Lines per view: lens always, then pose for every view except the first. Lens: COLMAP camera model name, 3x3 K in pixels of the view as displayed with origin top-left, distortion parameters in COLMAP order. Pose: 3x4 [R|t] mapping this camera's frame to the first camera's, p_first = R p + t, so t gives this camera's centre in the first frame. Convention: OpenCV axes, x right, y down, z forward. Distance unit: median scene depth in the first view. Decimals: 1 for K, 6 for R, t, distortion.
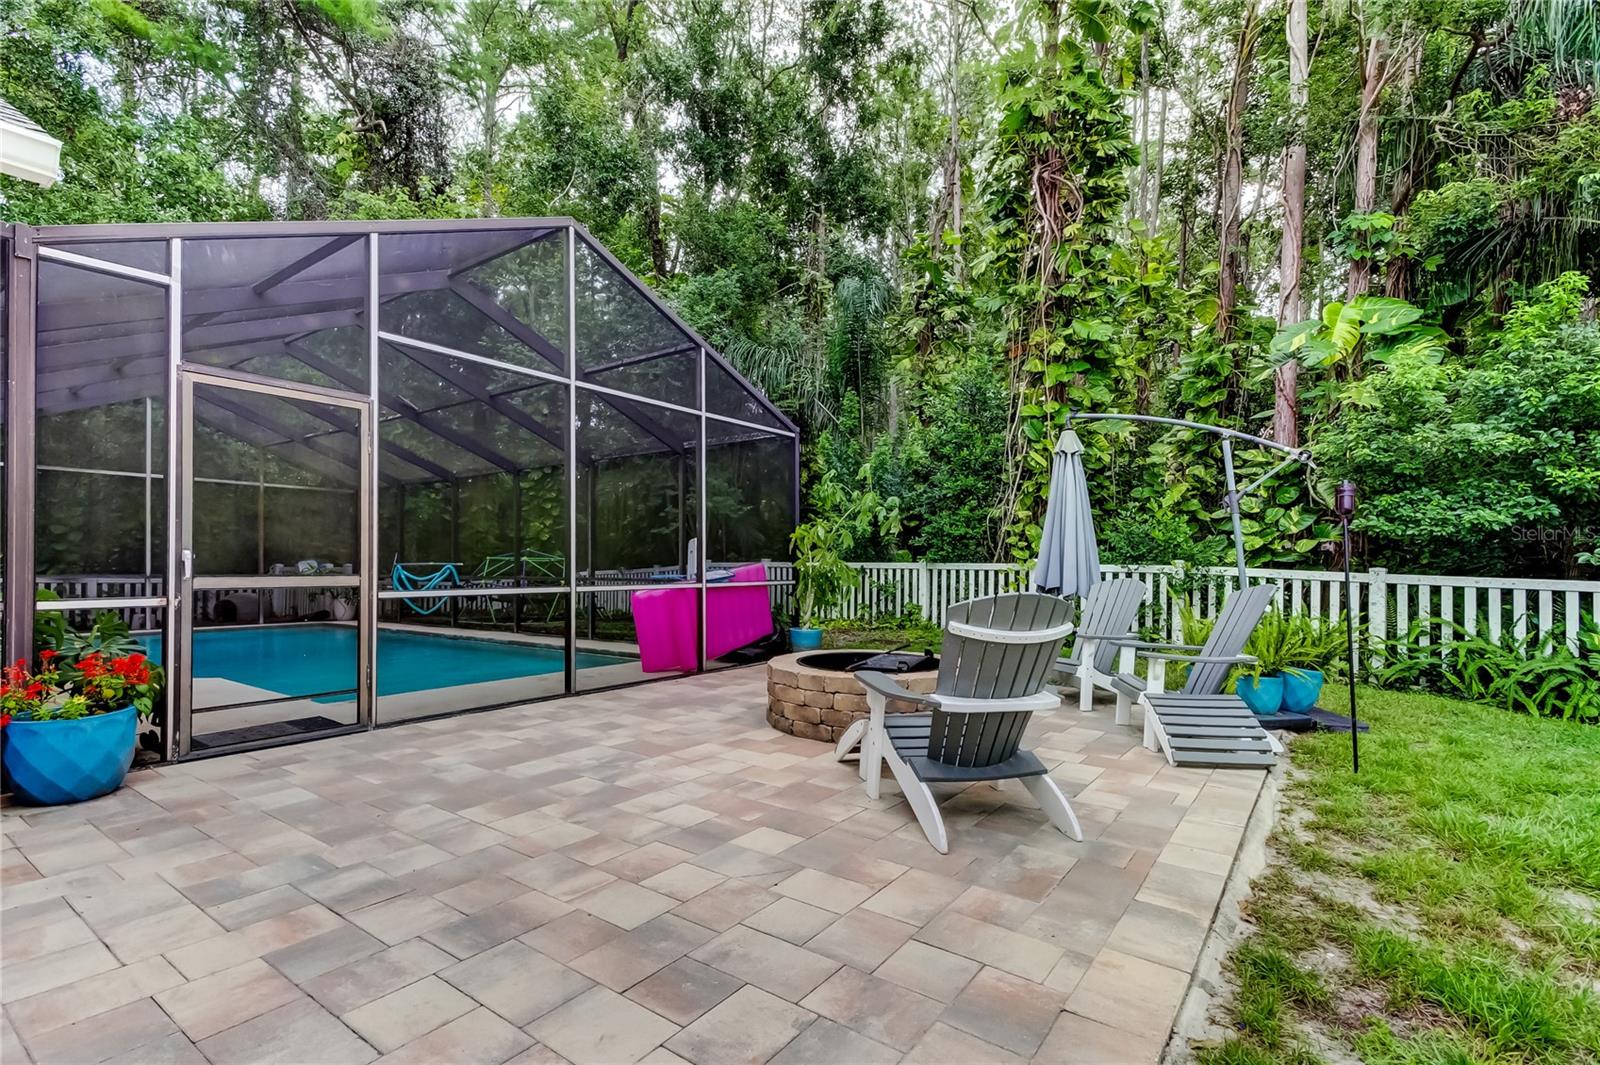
lens RADIAL K [[739.6, 0, 805.3], [0, 739.6, 561.8], [0, 0, 1]] dist [0.016165, -0.005852]
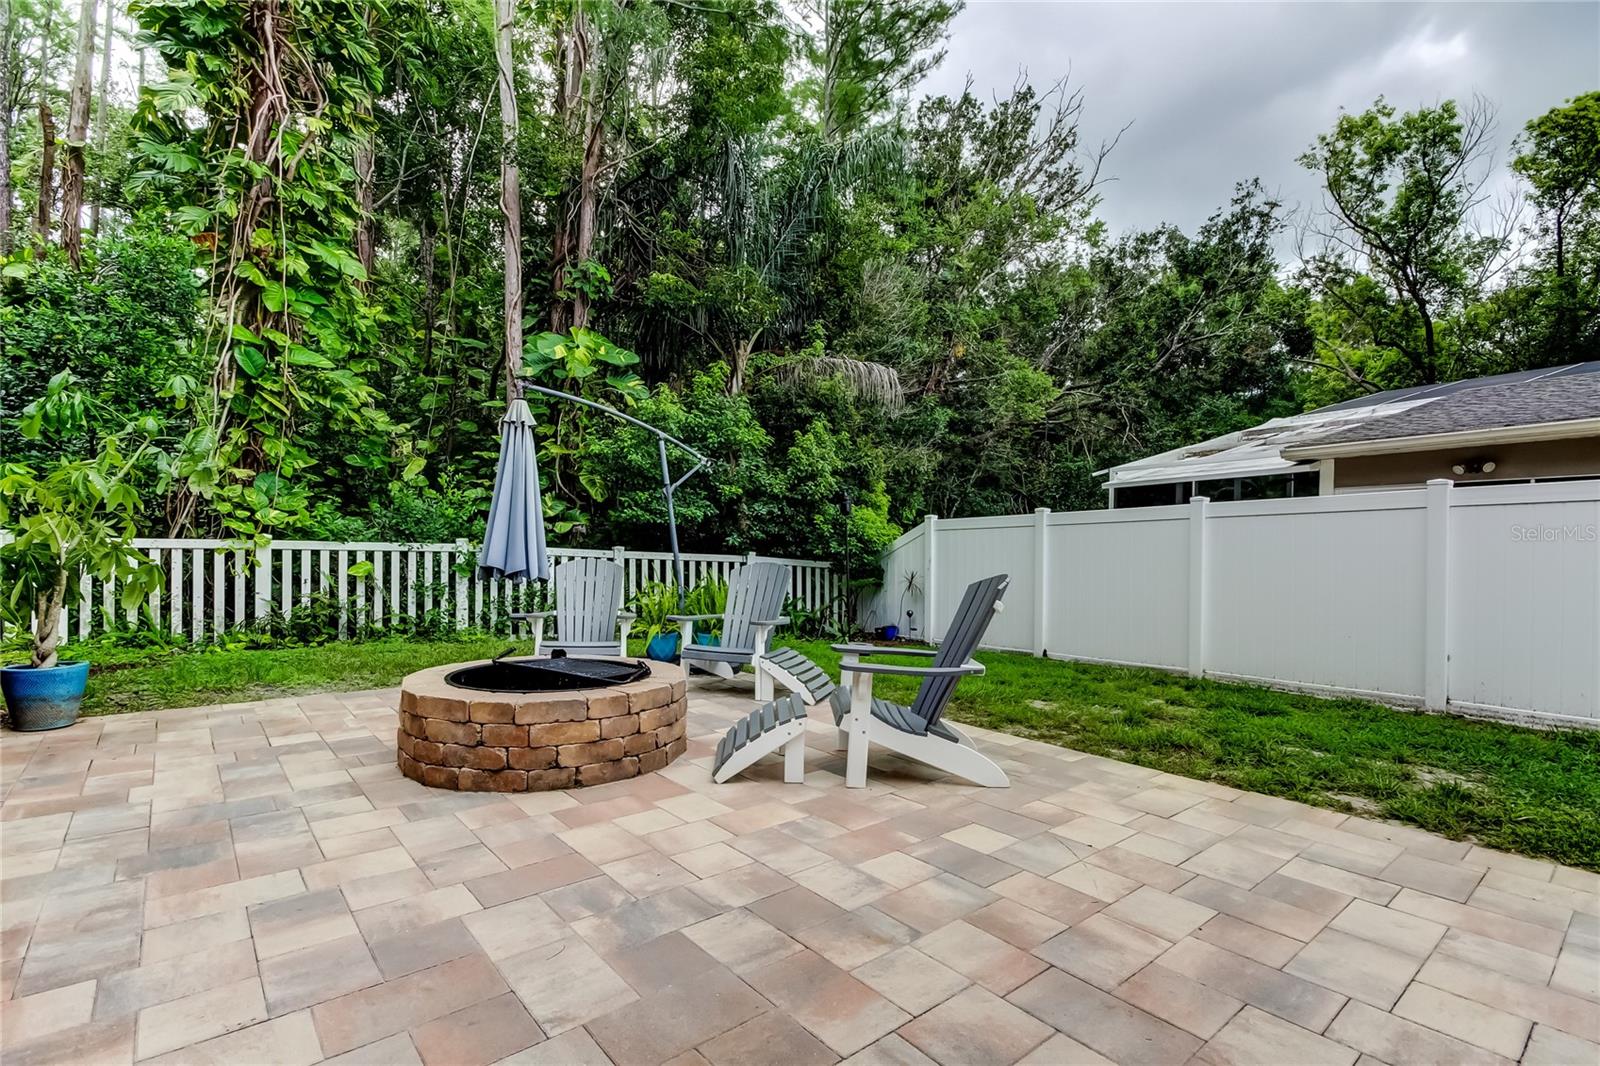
lens RADIAL K [[739.6, 0, 794.1], [0, 739.6, 544.0], [0, 0, 1]] dist [0.016165, -0.005852]
pose [[0.251463, 0.001922, 0.967865, -0.912787], [-0.014307, 0.999896, 0.001732, -0.006832], [-0.967761, -0.014282, 0.251464, 0.862105]]
